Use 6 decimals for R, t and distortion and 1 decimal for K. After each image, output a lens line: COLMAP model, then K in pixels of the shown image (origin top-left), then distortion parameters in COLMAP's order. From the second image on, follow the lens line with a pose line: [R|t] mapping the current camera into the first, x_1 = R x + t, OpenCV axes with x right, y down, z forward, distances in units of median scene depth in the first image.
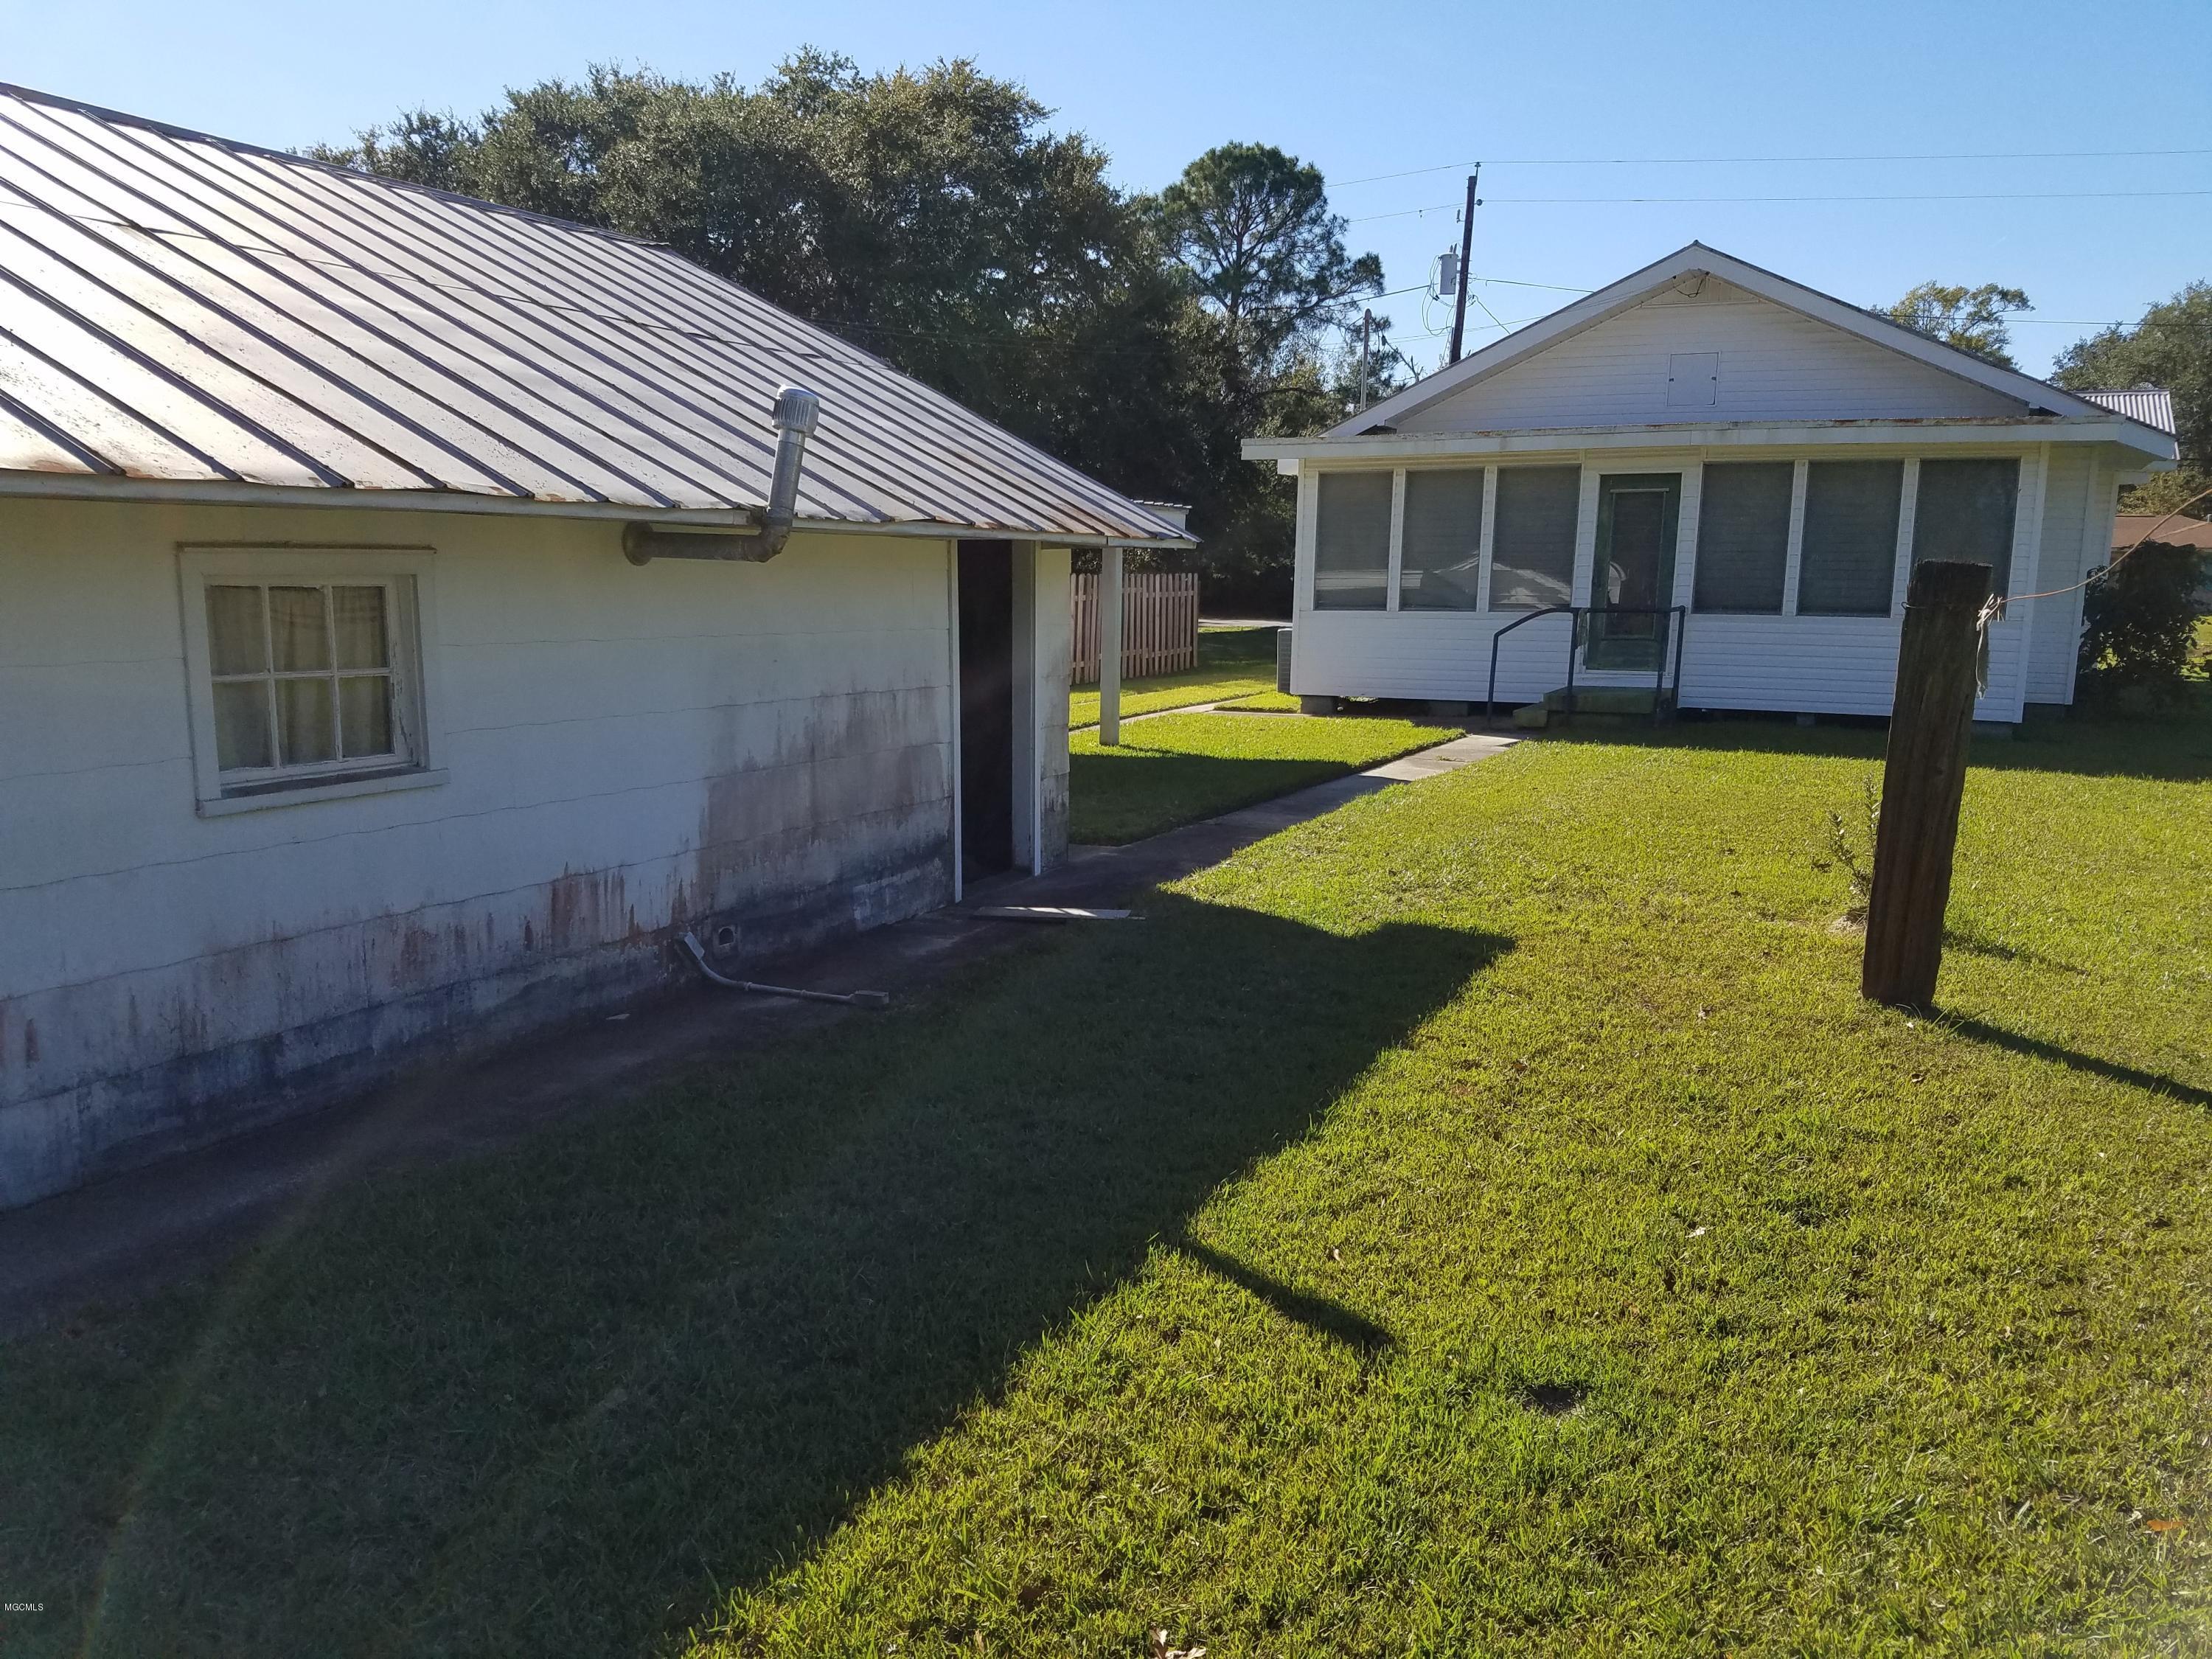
lens RADIAL K [[1664.8, 0, 1133.4], [0, 1664.8, 860.8], [0, 0, 1]] dist [0.136645, -0.245466]
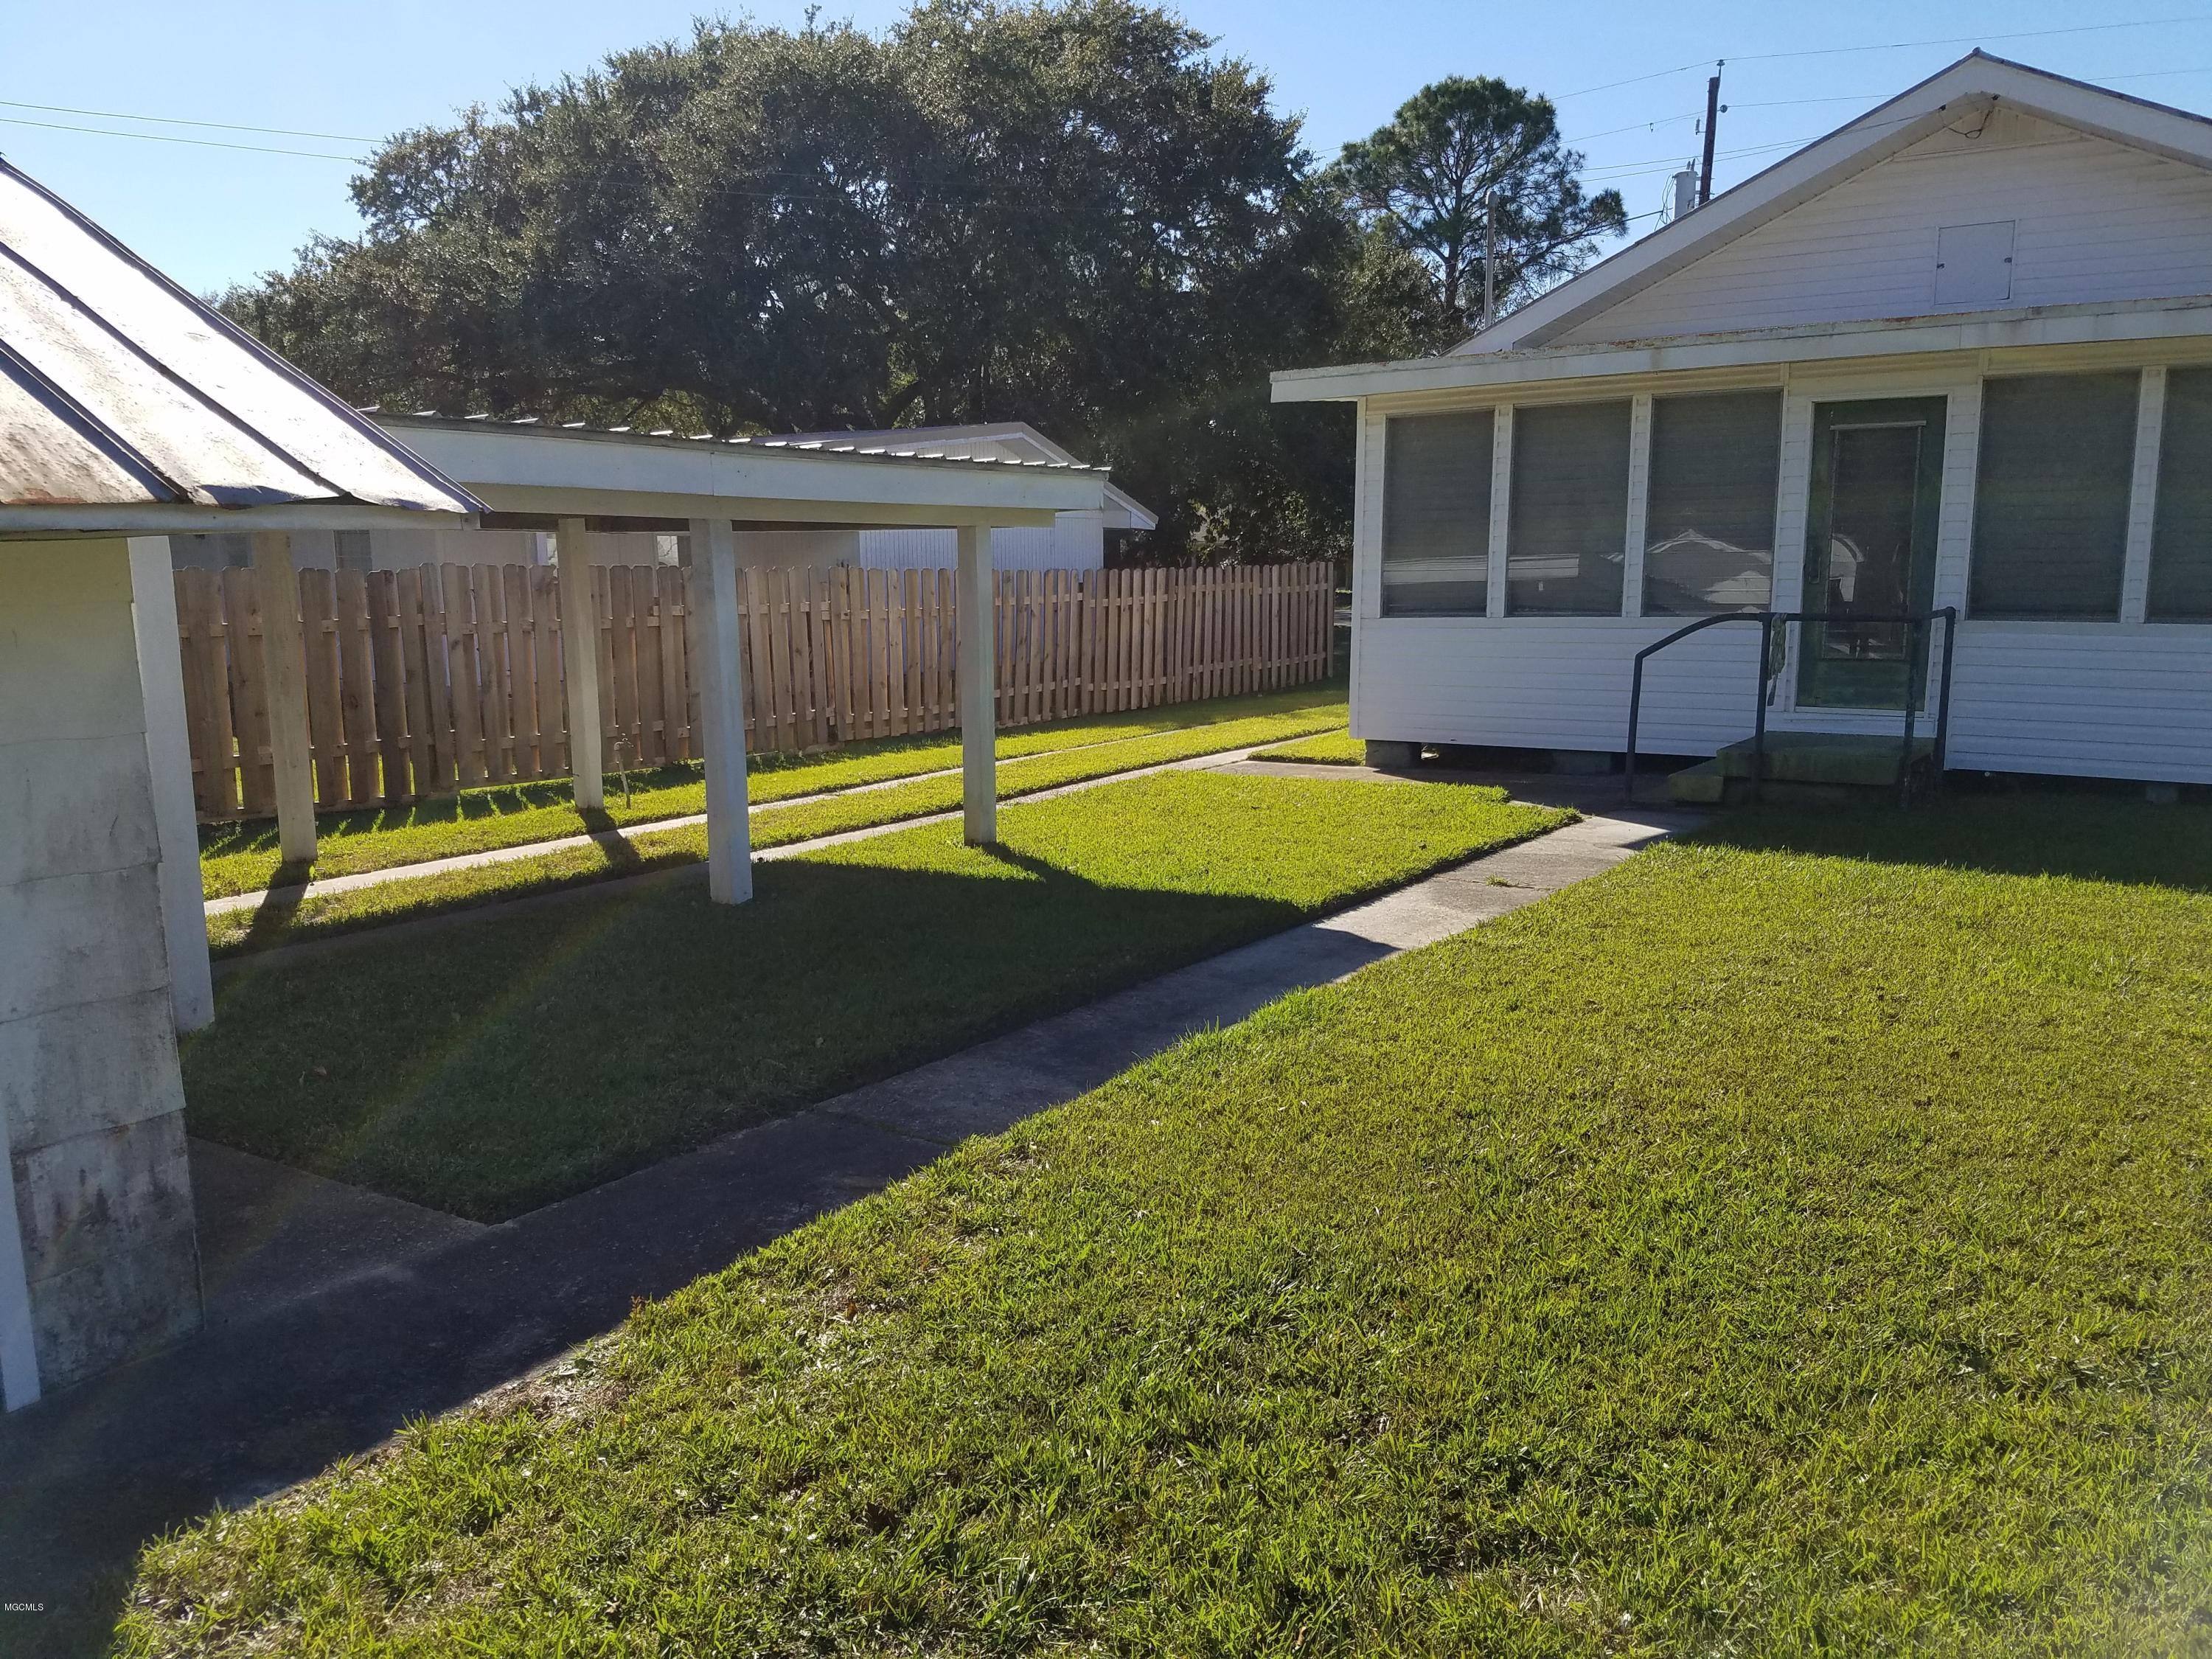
lens RADIAL K [[1692.5, 0, 1106.0], [0, 1692.5, 829.5], [0, 0, 1]] dist [-0.004439, -0.006604]
pose [[0.984802, 0.005505, -0.173593, 0.054361], [-0.007398, 0.999920, -0.010262, -0.025828], [0.173523, 0.011390, 0.984764, 0.142395]]
